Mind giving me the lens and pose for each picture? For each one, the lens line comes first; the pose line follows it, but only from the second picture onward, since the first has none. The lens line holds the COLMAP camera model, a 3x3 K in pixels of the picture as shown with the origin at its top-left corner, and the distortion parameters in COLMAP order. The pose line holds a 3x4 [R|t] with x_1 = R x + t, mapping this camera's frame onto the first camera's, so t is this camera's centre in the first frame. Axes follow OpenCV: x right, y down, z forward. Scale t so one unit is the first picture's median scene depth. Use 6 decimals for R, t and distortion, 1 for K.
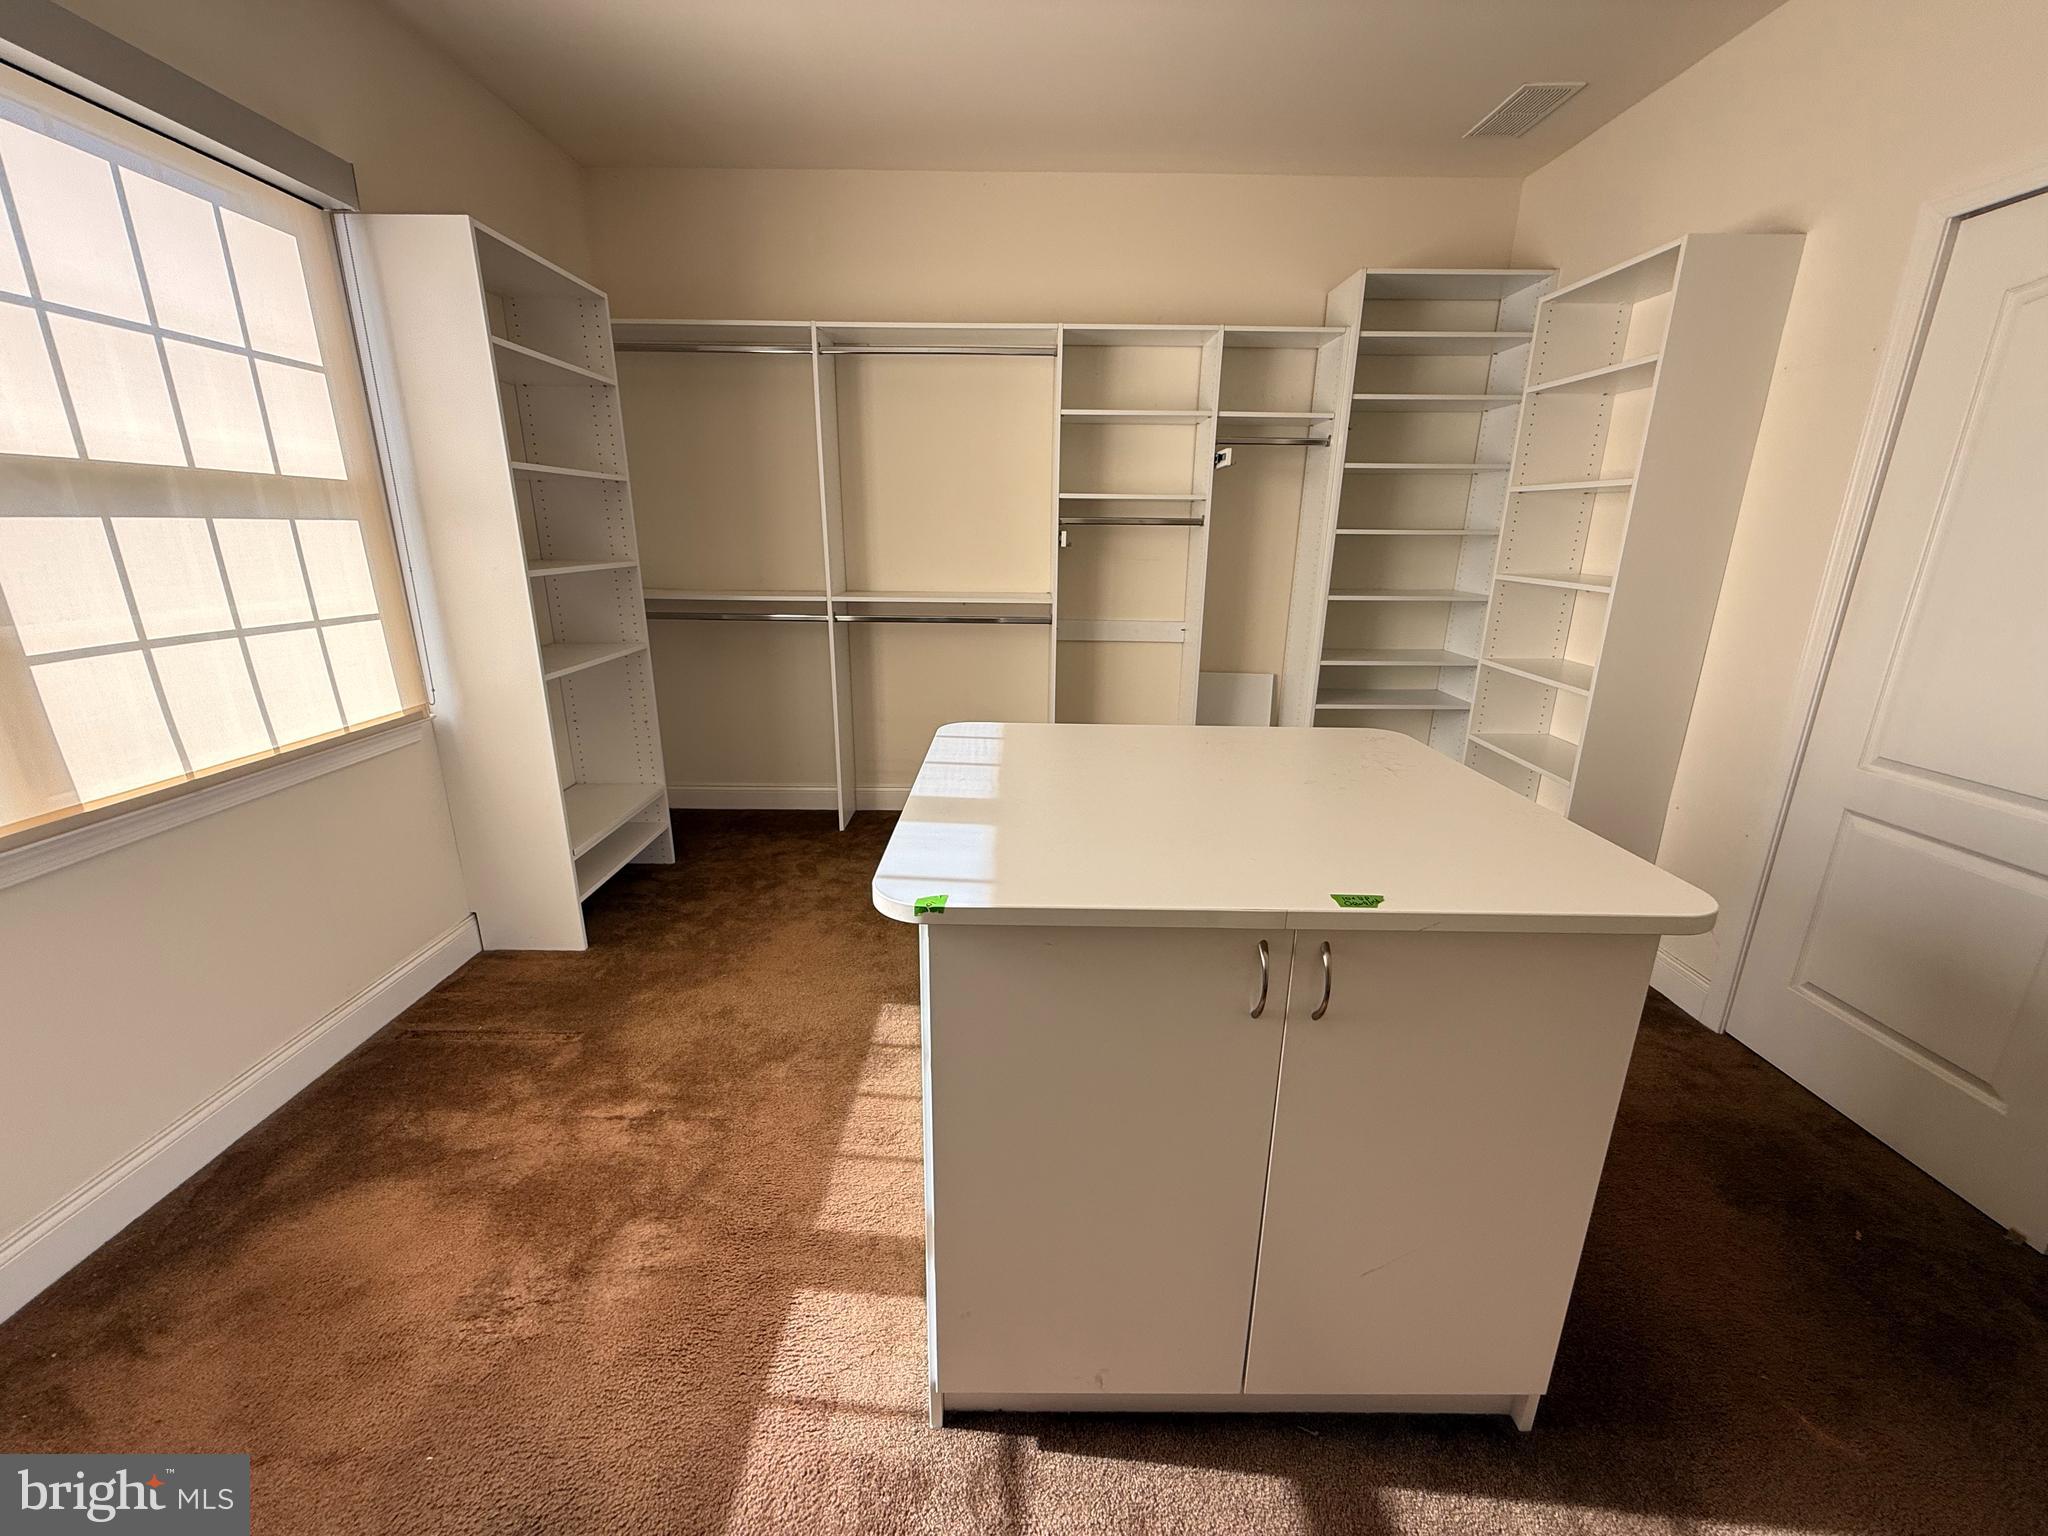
lens RADIAL K [[819.9, 0, 1013.3], [0, 819.9, 772.4], [0, 0, 1]] dist [-0.000653, 0.000069]
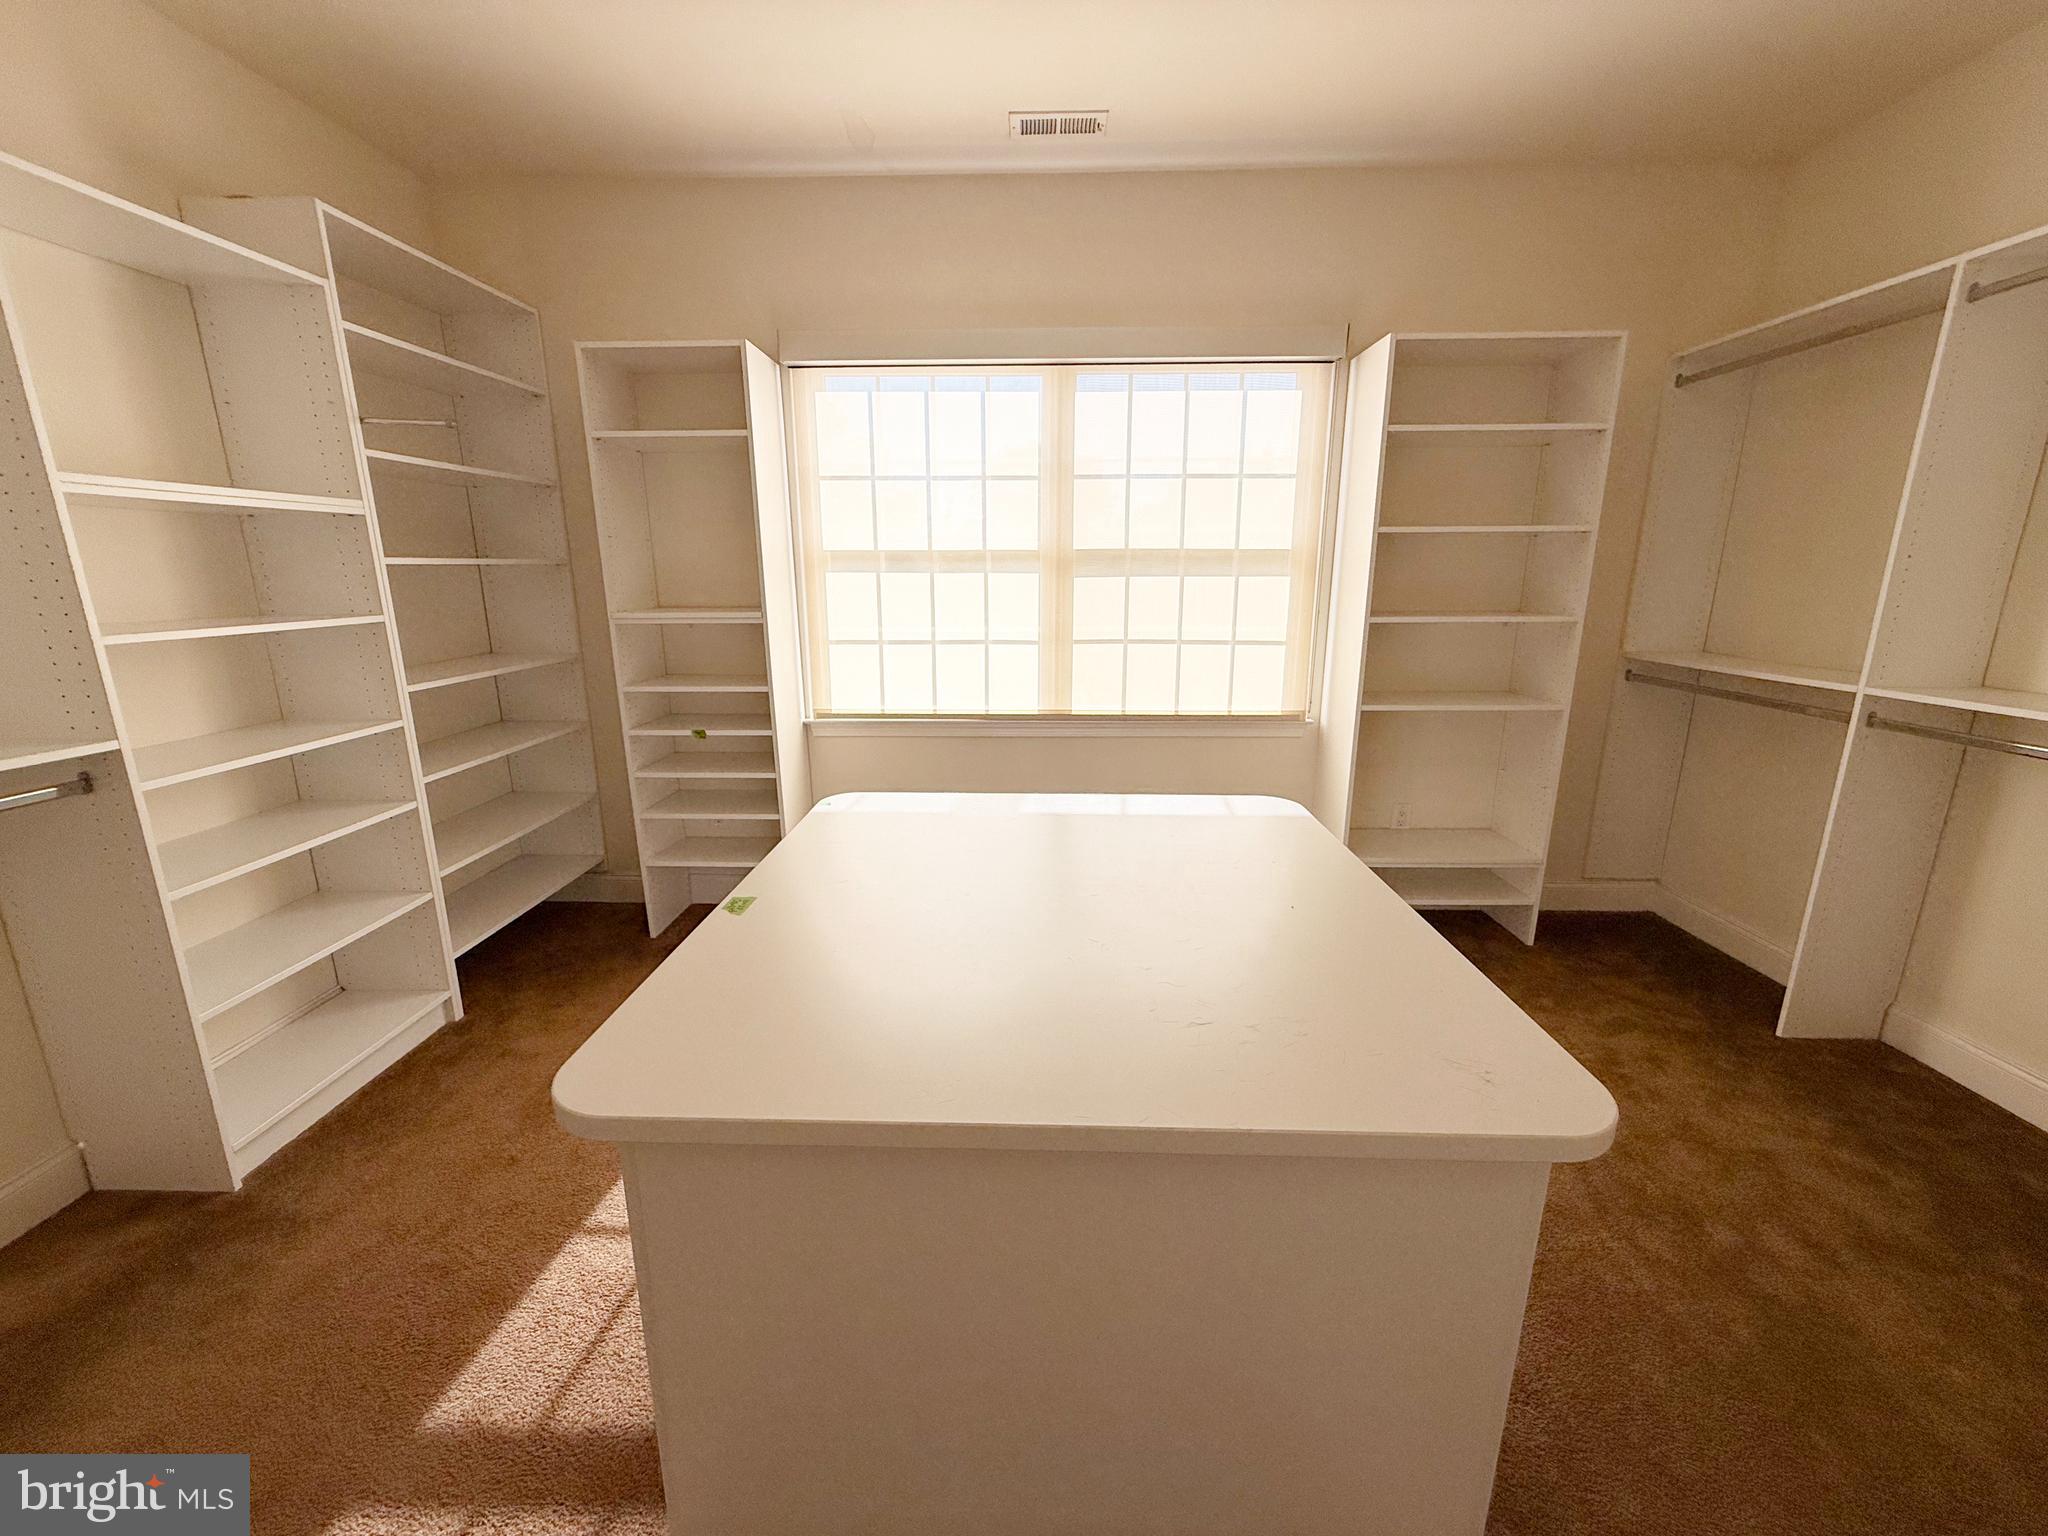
lens RADIAL K [[819.9, 0, 1015.9], [0, 819.9, 763.3], [0, 0, 1]] dist [-0.000653, 0.000069]
pose [[-0.018461, 0.218383, -0.975688, 0.600841], [-0.281331, 0.935292, 0.214664, -0.154573], [0.959433, 0.278454, 0.044172, 0.506004]]
